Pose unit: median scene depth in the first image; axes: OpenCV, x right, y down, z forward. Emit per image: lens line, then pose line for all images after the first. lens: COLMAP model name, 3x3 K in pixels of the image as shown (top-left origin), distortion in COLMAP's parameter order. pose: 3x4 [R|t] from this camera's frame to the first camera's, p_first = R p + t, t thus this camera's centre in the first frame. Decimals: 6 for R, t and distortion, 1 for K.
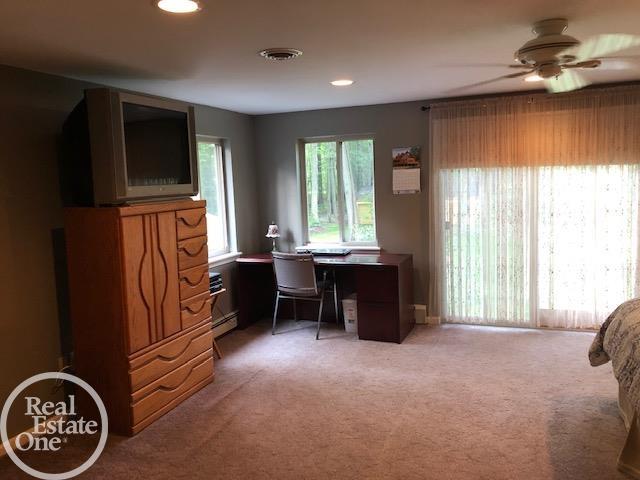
lens RADIAL K [[518.5, 0, 318.1], [0, 518.5, 229.5], [0, 0, 1]] dist [0.028377, -0.049339]
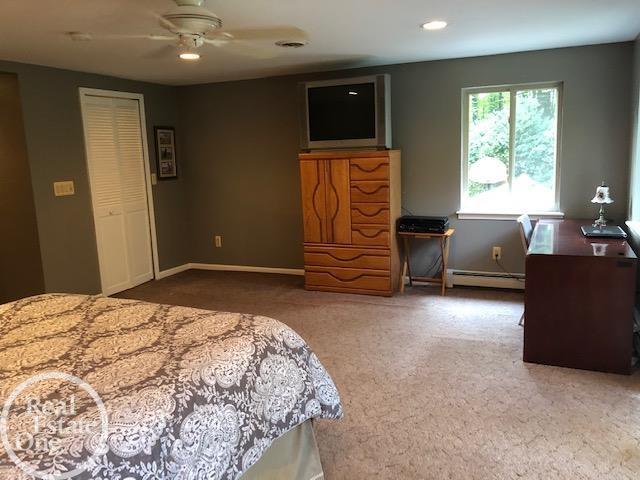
lens RADIAL K [[518.5, 0, 318.1], [0, 518.5, 229.5], [0, 0, 1]] dist [0.028377, -0.049339]
pose [[0.011963, 0.217996, -0.975876, 1.121613], [-0.065343, 0.974031, 0.216782, -0.146896], [0.997791, 0.061173, 0.025897, 0.887705]]
